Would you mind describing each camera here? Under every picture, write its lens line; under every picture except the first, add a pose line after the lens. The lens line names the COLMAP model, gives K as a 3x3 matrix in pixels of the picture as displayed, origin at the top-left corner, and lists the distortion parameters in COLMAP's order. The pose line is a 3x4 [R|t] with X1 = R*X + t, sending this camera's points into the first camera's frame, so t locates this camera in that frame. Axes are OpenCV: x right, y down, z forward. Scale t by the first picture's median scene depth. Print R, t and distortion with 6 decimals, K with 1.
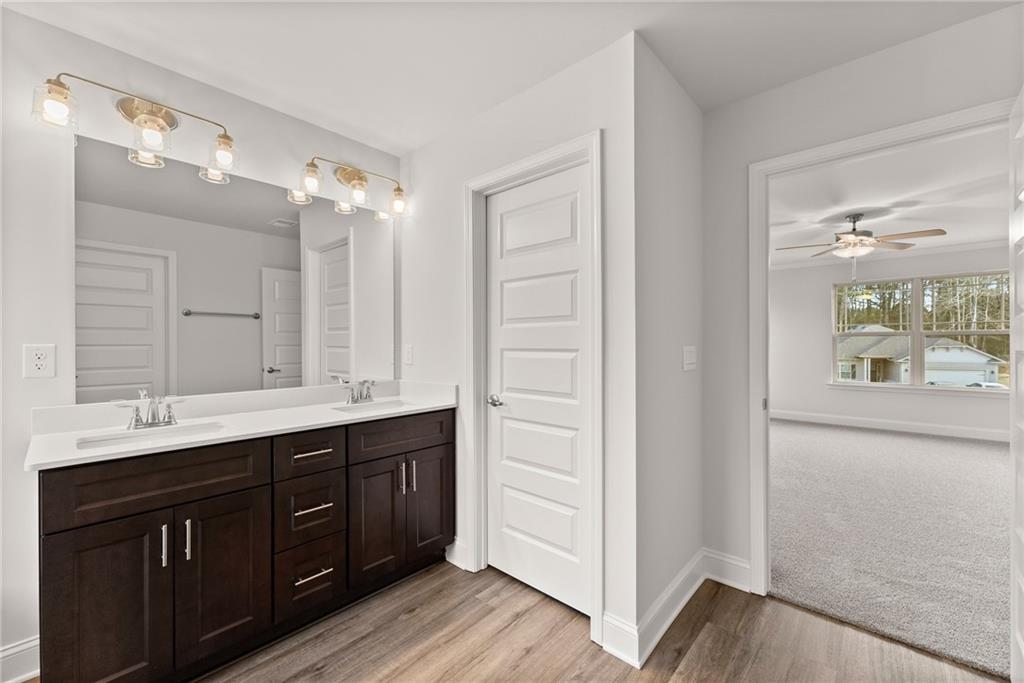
lens RADIAL K [[402.1, 0, 511.7], [0, 402.1, 351.0], [0, 0, 1]] dist [0.002793, 0.000342]
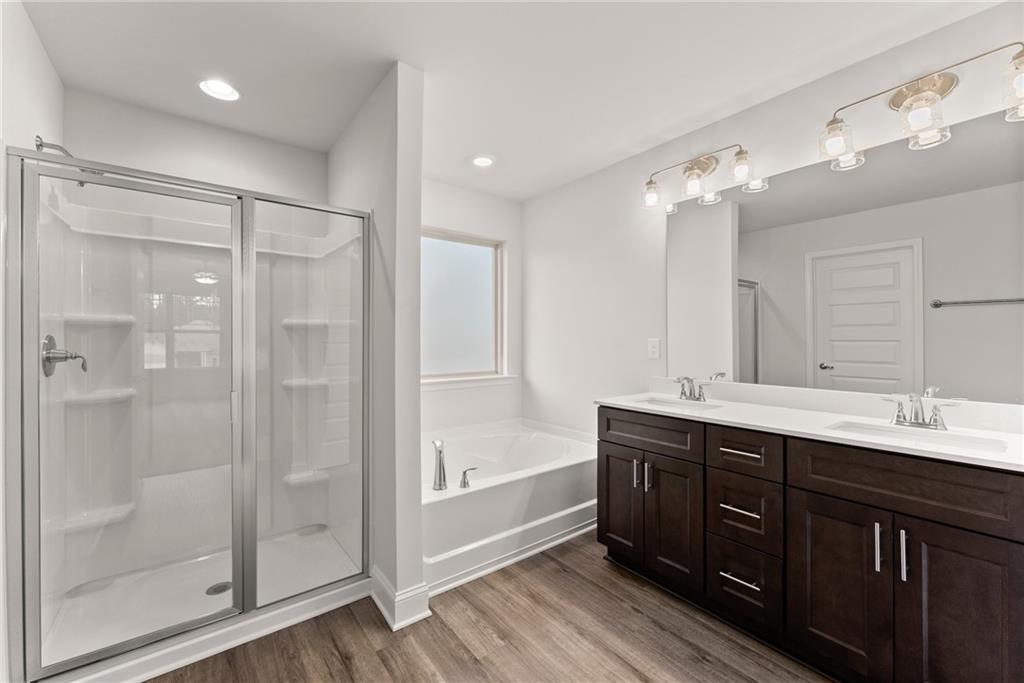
lens RADIAL K [[417.0, 0, 513.8], [0, 417.0, 345.9], [0, 0, 1]] dist [-0.000440, 0.000094]
pose [[-0.186450, 0.009861, -0.982415, 0.540607], [-0.010282, 0.999875, 0.011988, -0.004967], [0.982411, 0.012336, -0.186325, 0.608155]]
